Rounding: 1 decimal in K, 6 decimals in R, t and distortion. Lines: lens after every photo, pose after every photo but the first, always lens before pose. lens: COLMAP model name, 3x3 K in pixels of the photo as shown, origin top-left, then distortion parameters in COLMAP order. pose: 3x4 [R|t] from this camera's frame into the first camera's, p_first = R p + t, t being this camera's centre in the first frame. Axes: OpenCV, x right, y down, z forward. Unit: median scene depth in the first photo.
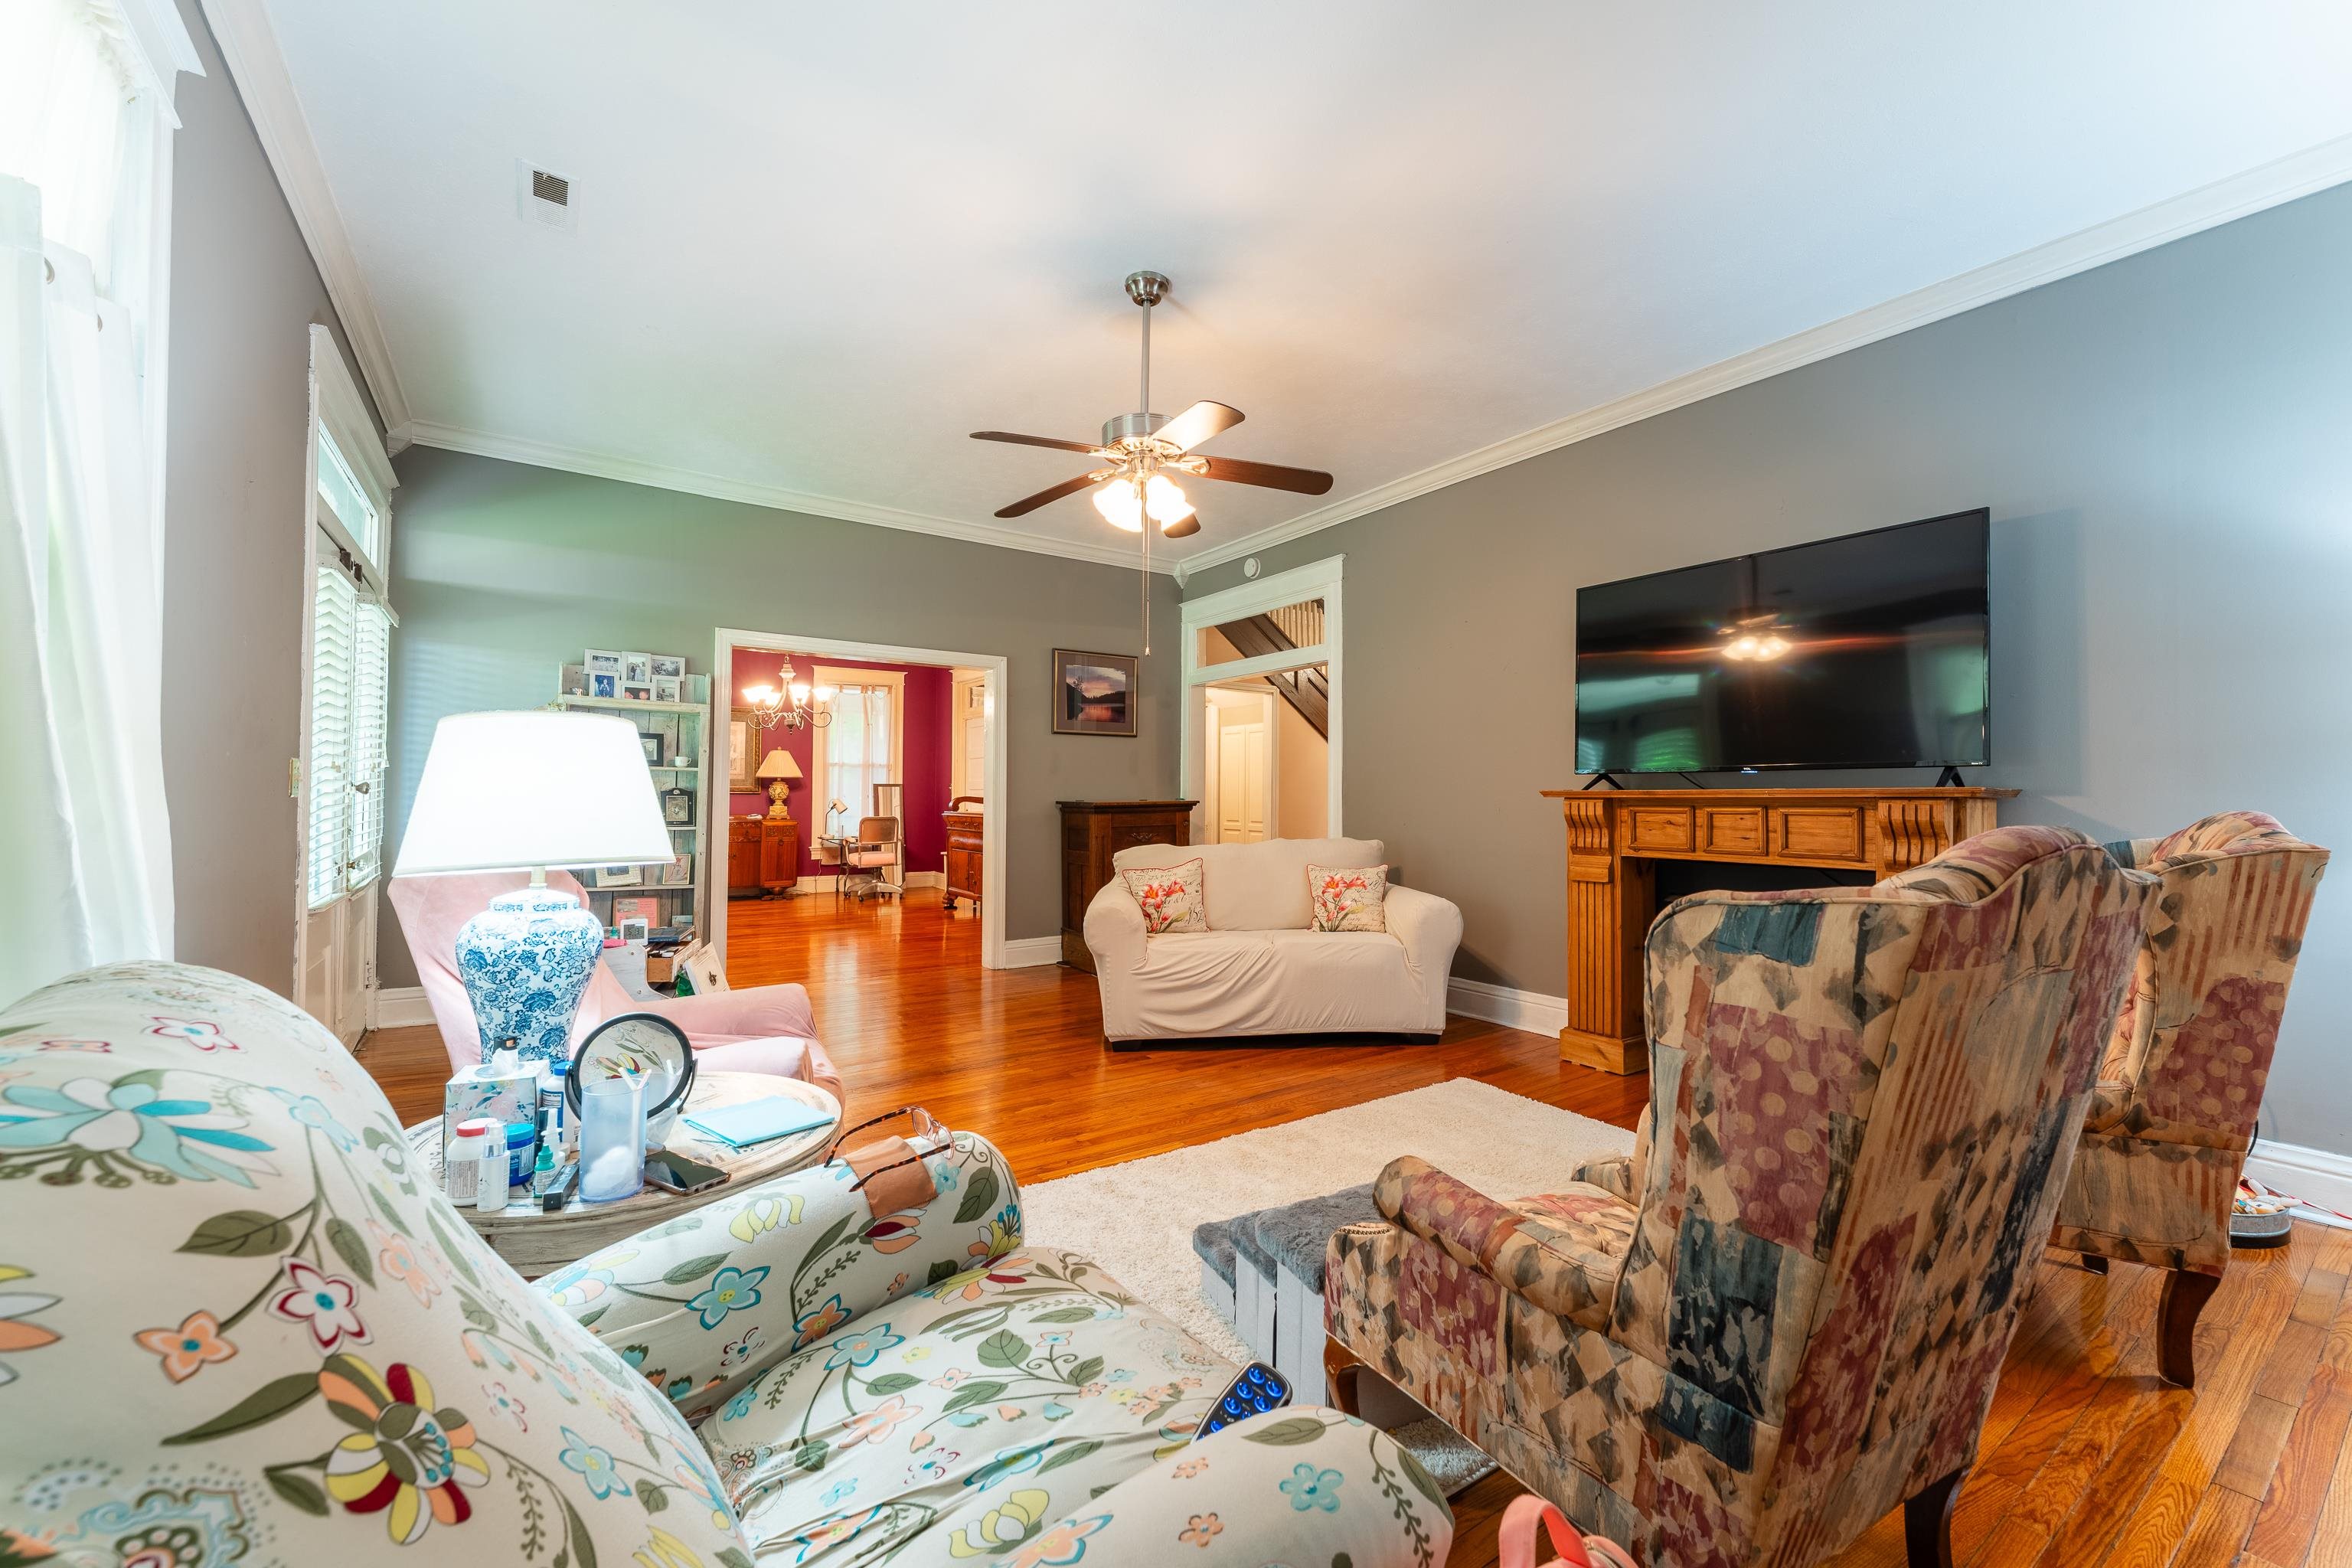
lens RADIAL K [[934.5, 0, 1176.0], [0, 934.5, 784.0], [0, 0, 1]] dist [-0.003537, -0.000426]
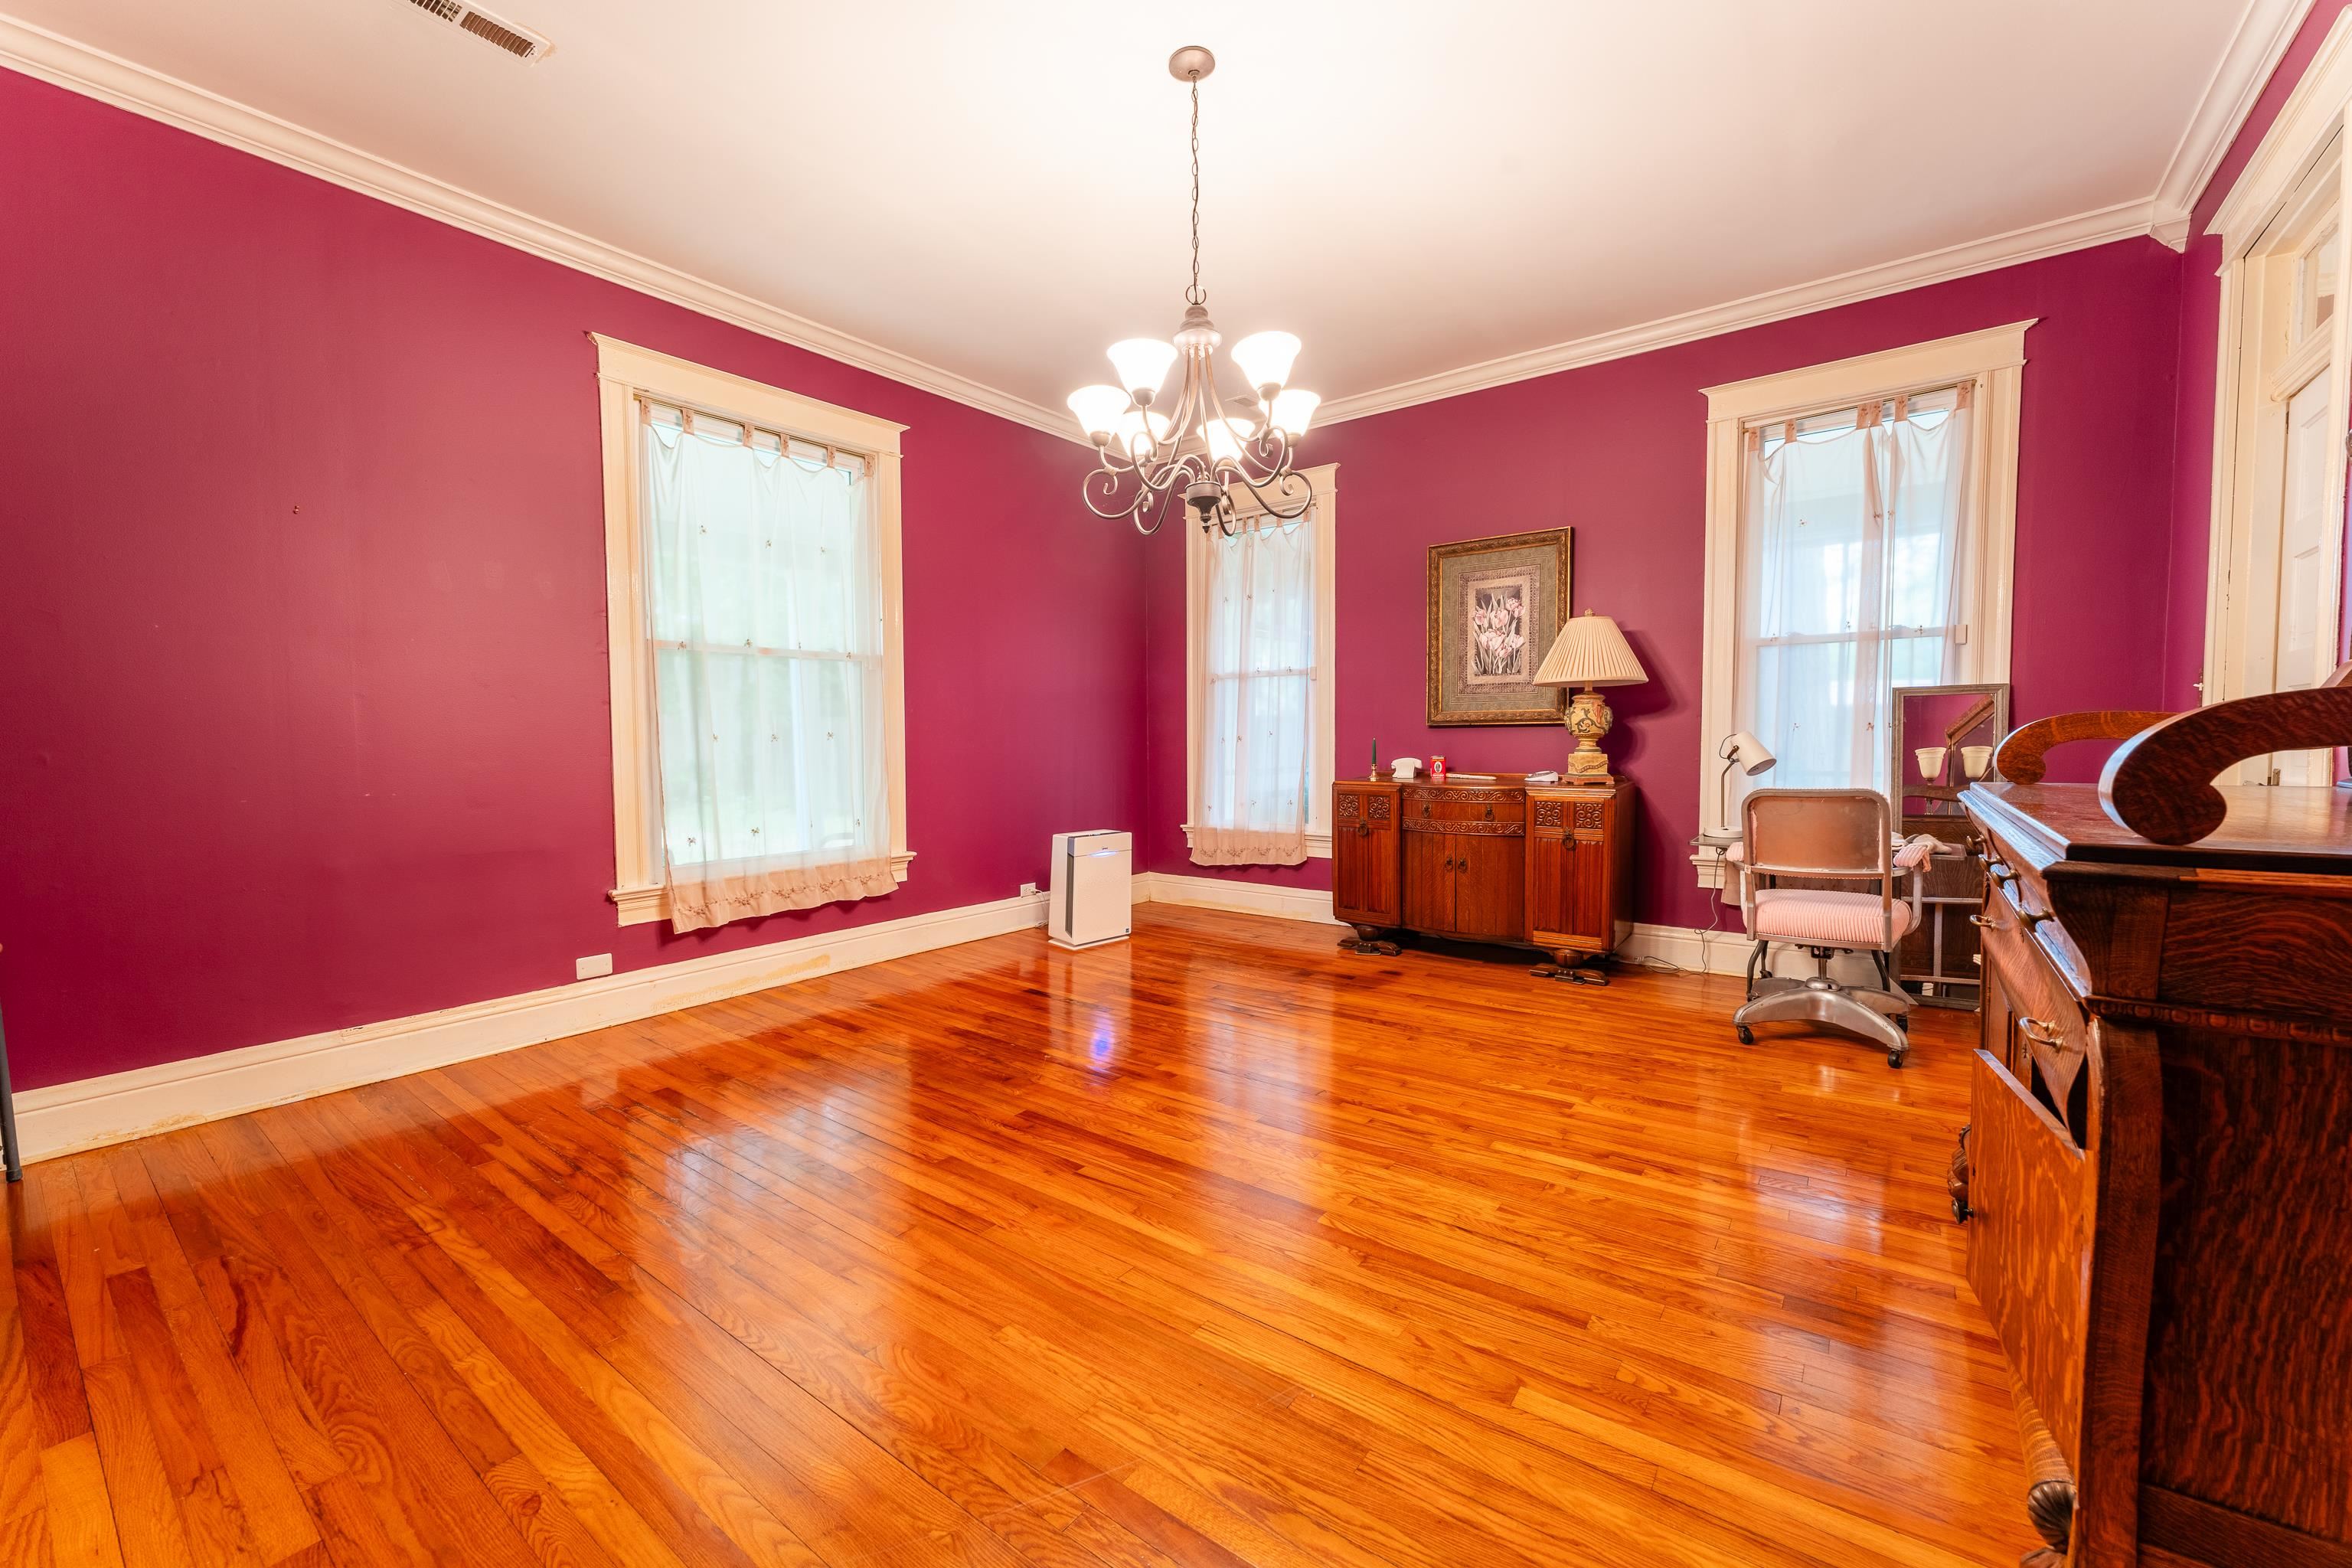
lens RADIAL K [[934.5, 0, 1176.0], [0, 934.5, 784.0], [0, 0, 1]] dist [-0.003537, -0.000426]
pose [[0.320020, 0.035909, -0.946730, -0.088635], [0.024255, 0.998643, 0.046077, 0.013486], [0.947100, -0.037708, 0.318714, 0.682724]]
